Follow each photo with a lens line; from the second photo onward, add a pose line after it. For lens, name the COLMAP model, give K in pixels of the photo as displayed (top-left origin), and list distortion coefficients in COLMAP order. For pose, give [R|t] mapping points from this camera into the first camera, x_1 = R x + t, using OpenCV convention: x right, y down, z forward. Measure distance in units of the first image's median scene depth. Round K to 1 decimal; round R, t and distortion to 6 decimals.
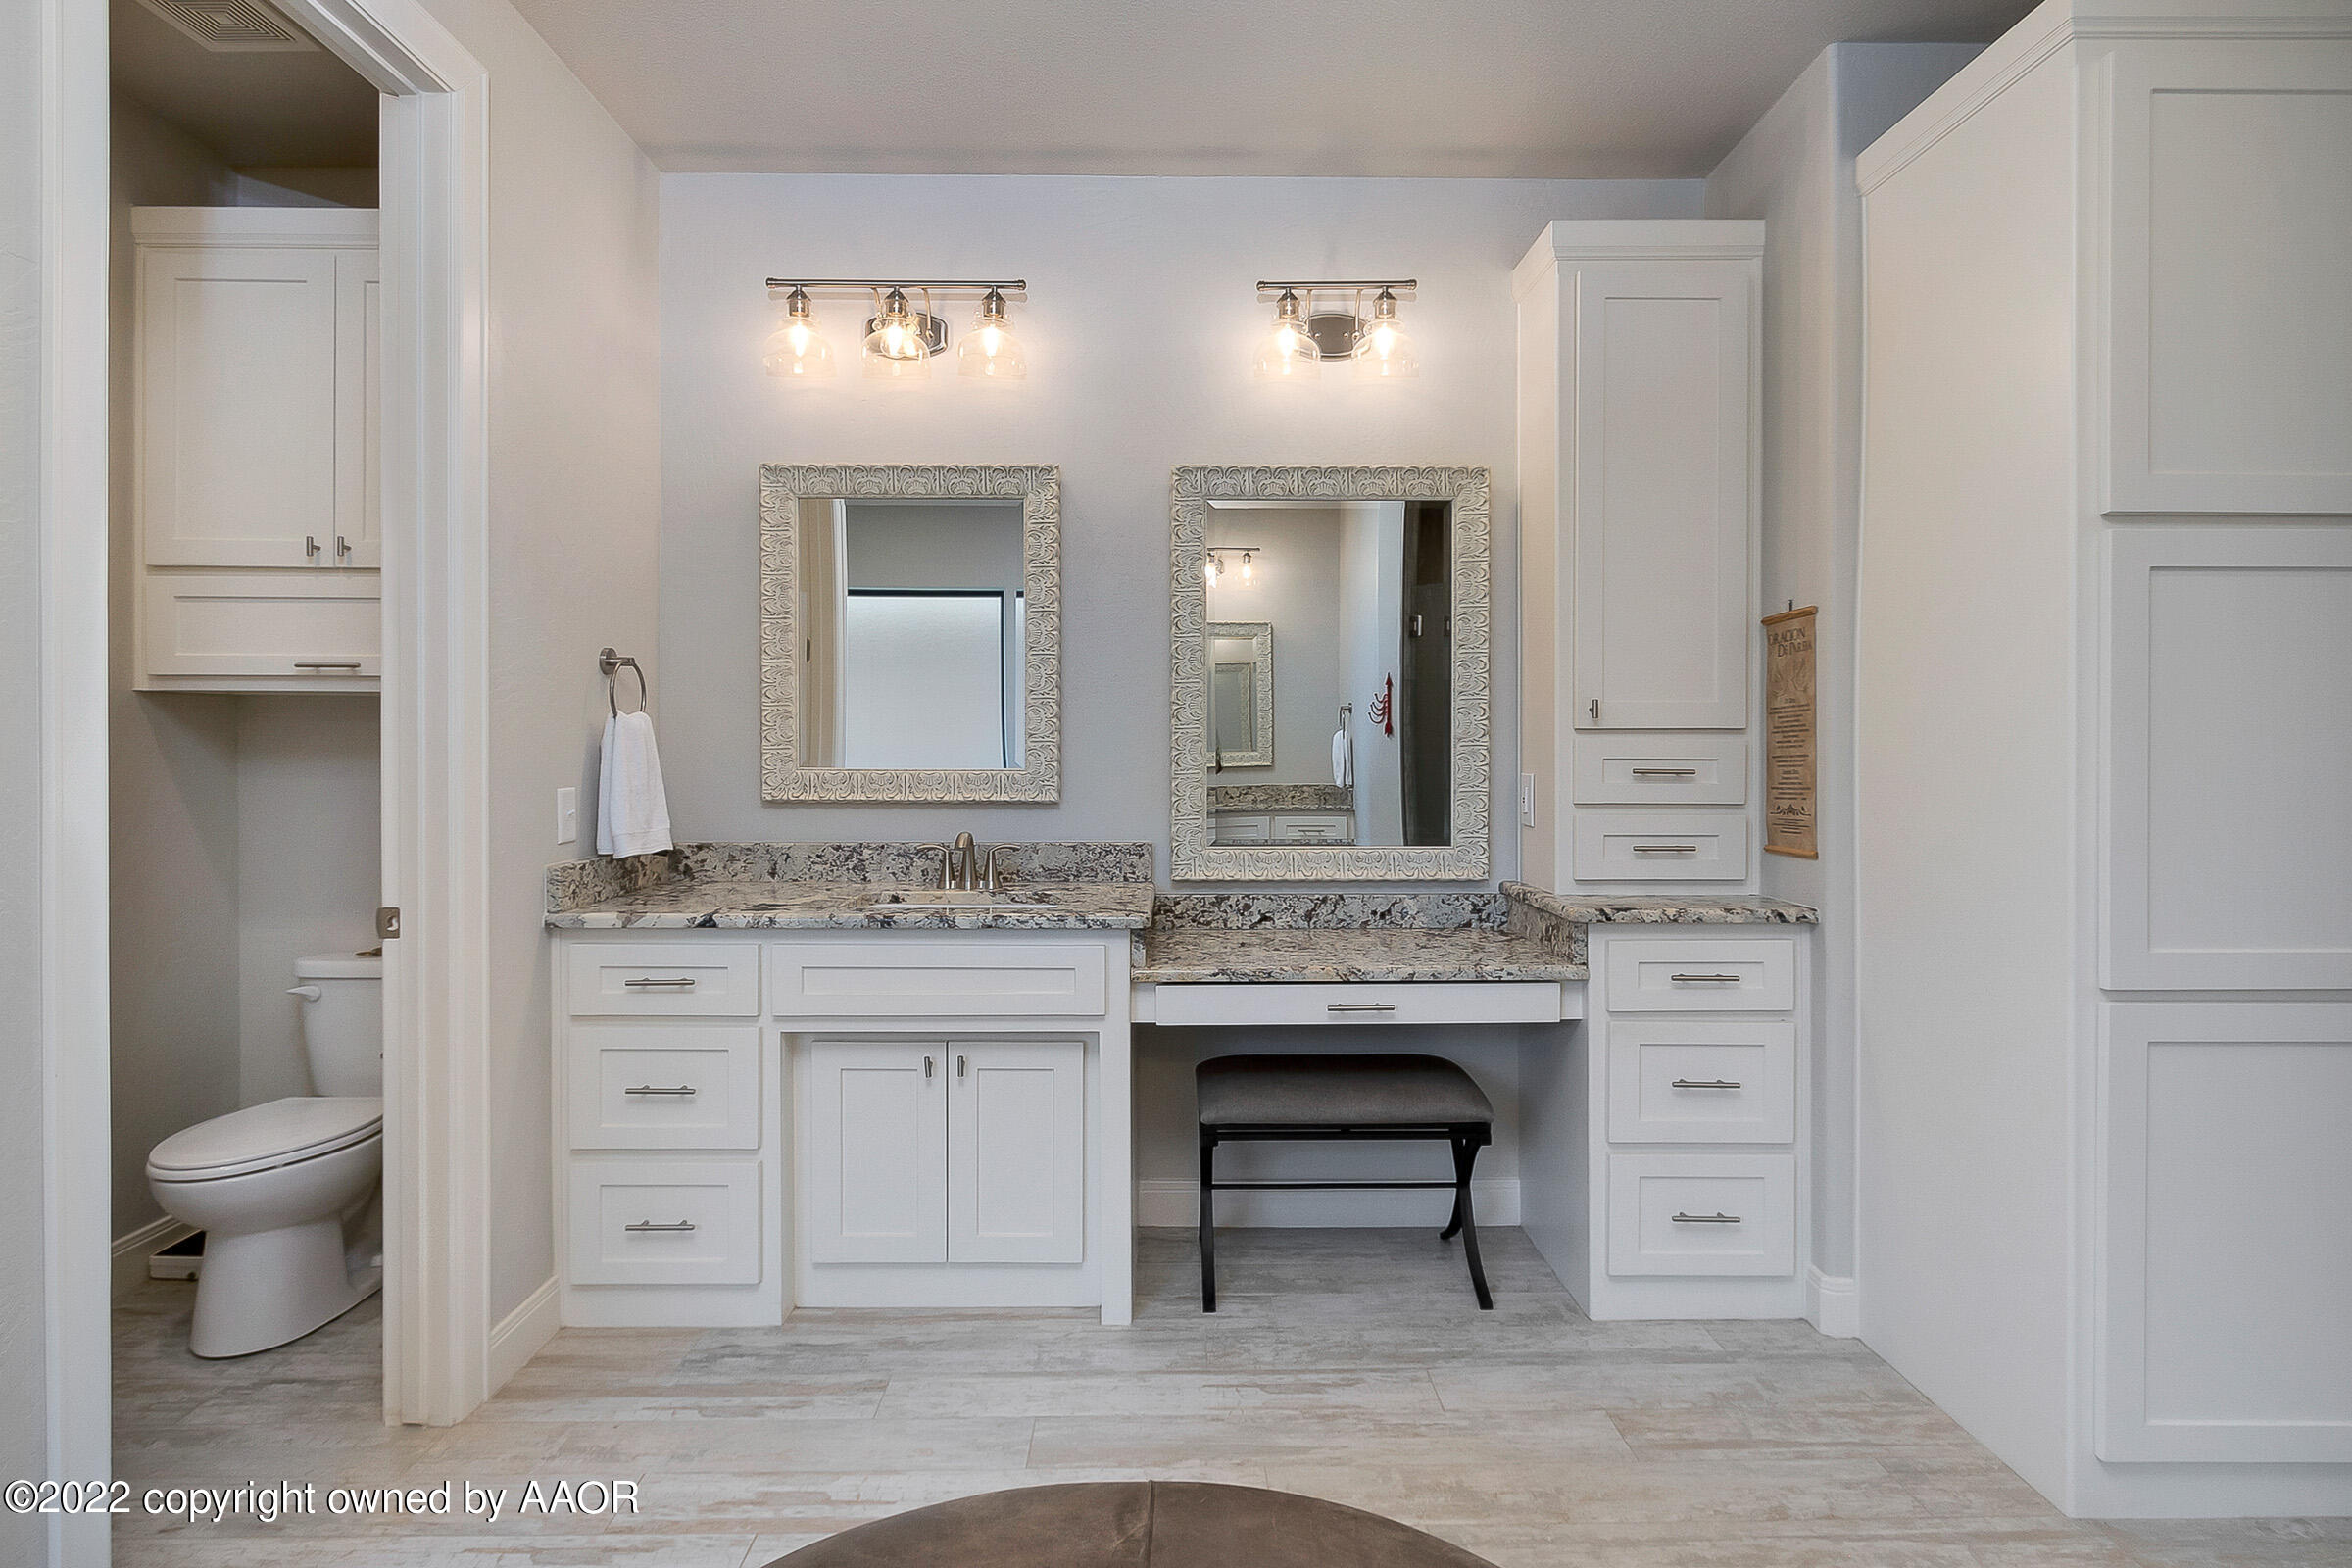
lens RADIAL K [[1258.3, 0, 1182.2], [0, 1258.3, 754.4], [0, 0, 1]] dist [0.012511, -0.000463]
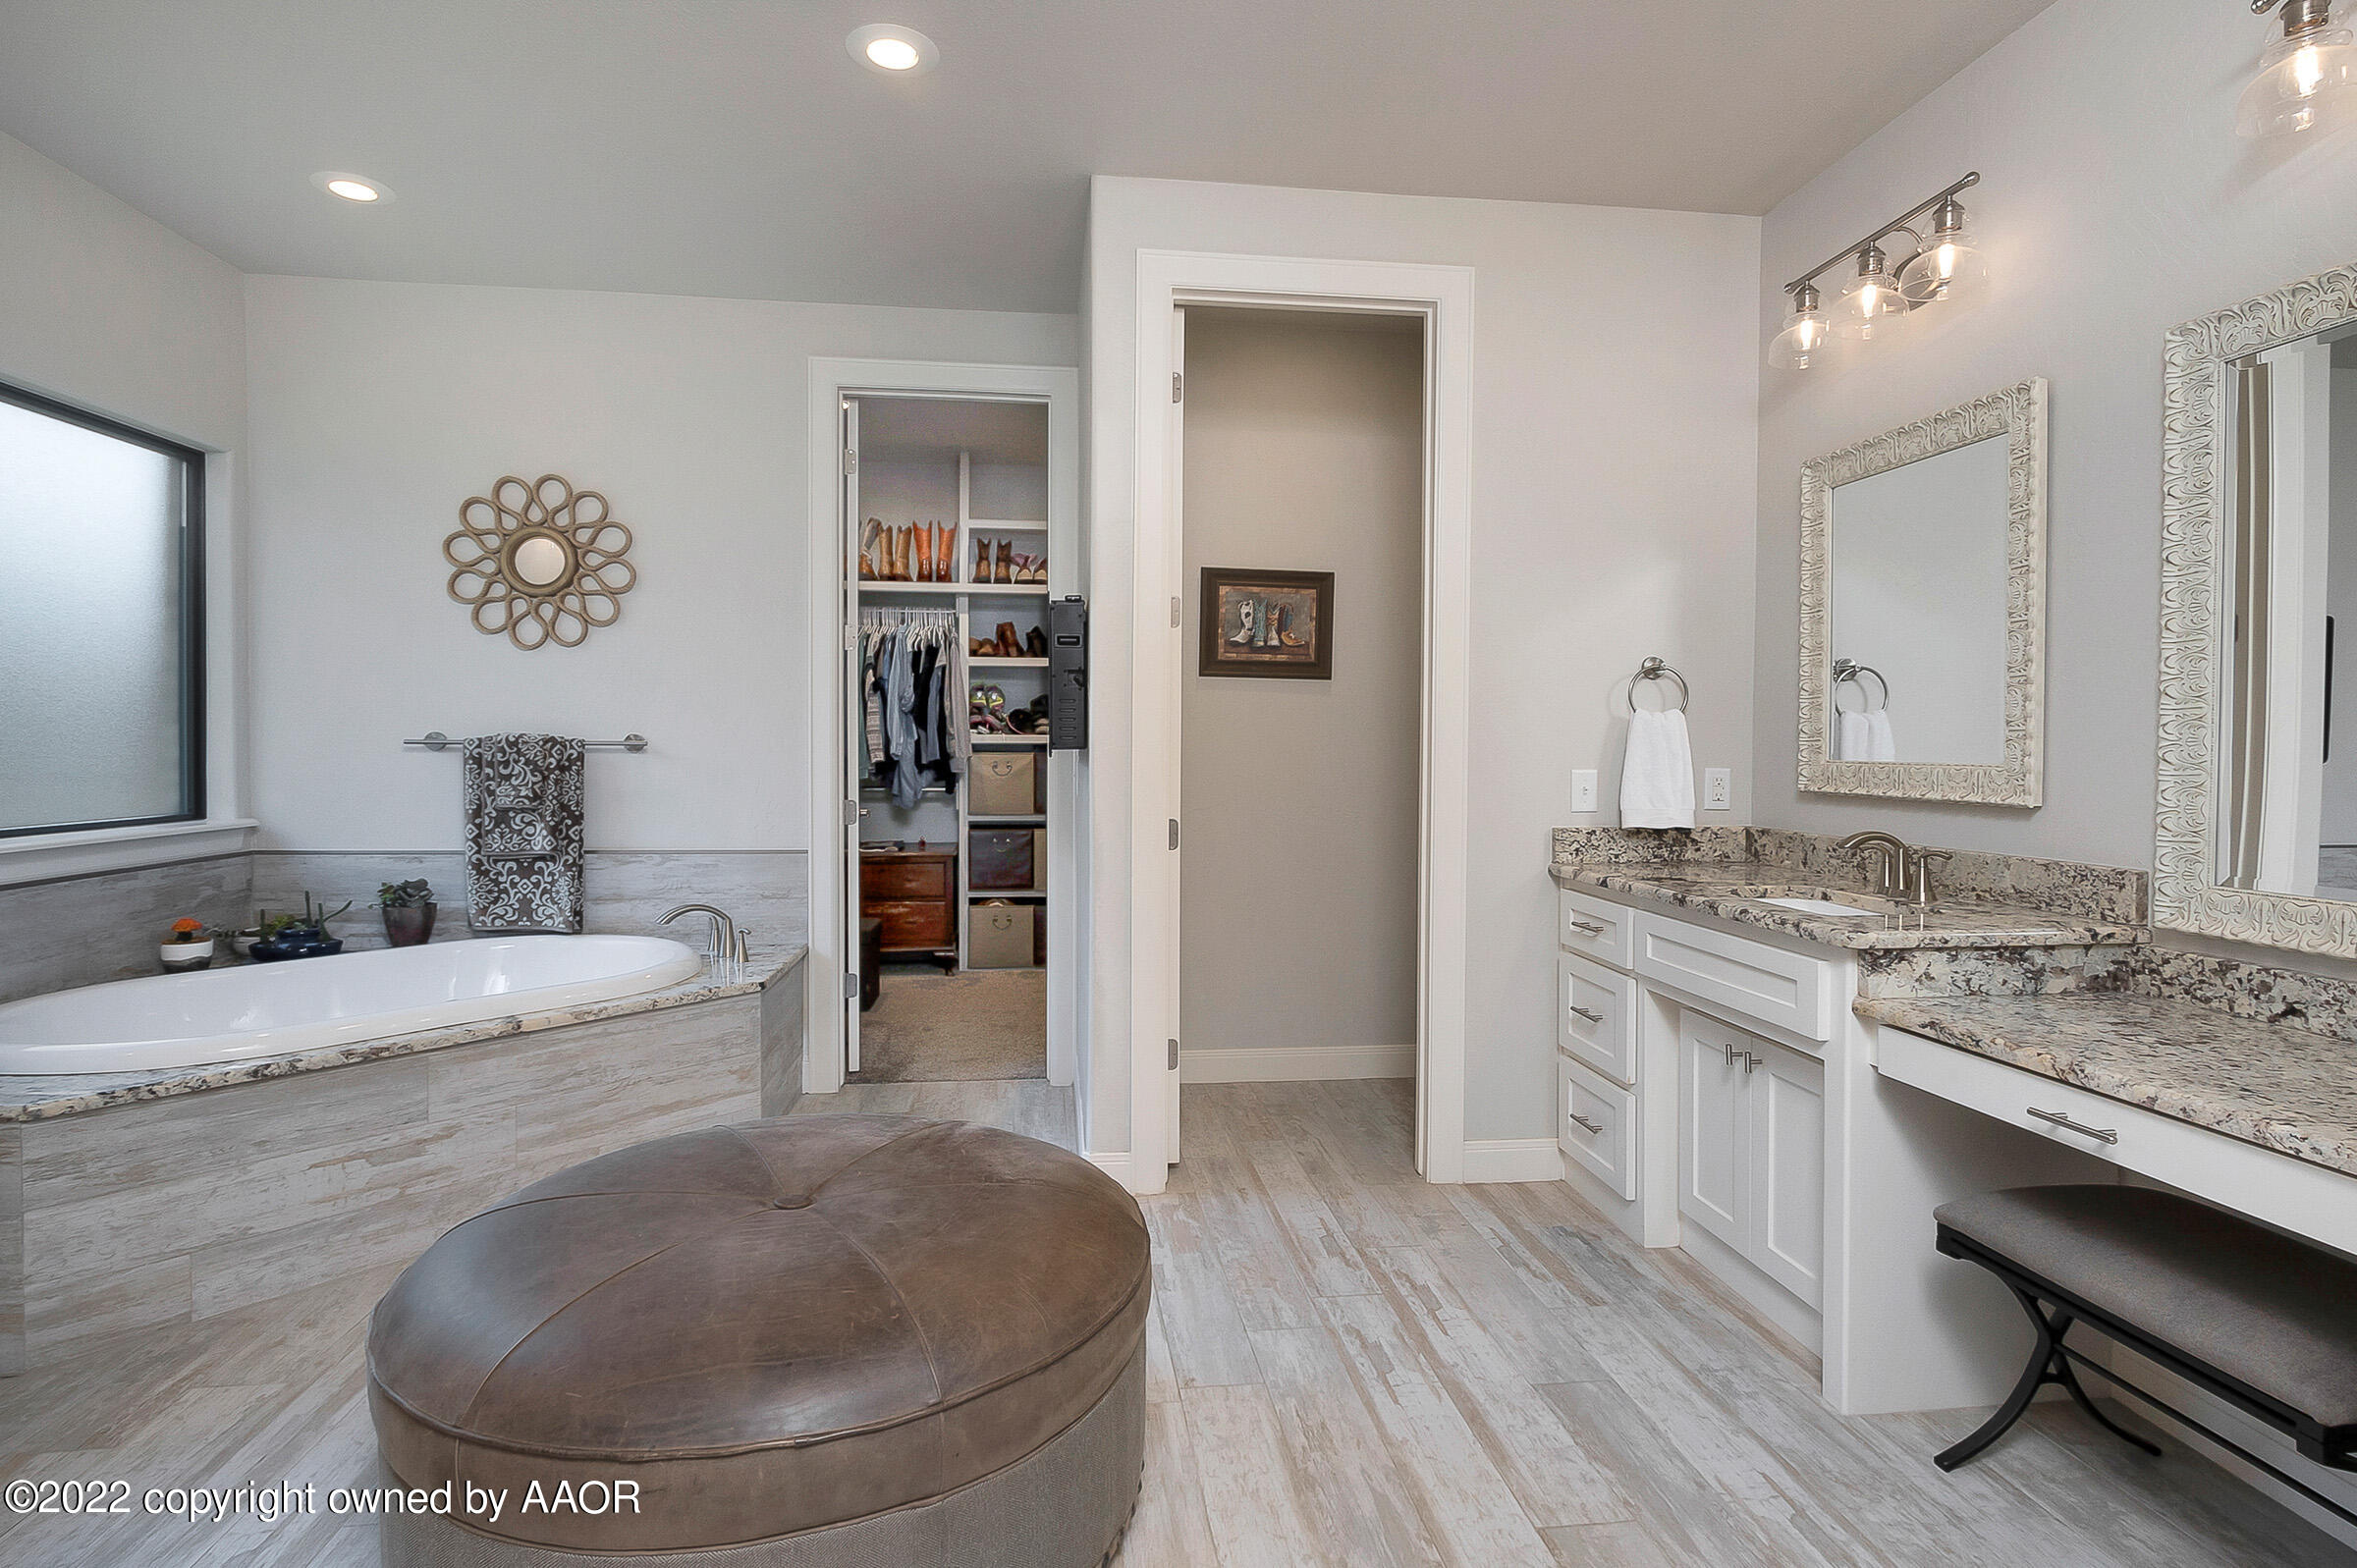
lens RADIAL K [[1232.6, 0, 1177.9], [0, 1232.6, 775.0], [0, 0, 1]] dist [-0.001481, 0.000142]
pose [[0.097881, 0.022287, -0.994949, 0.749279], [-0.017966, 0.999626, 0.020624, 0.014201], [0.995036, 0.015857, 0.098245, 0.481021]]
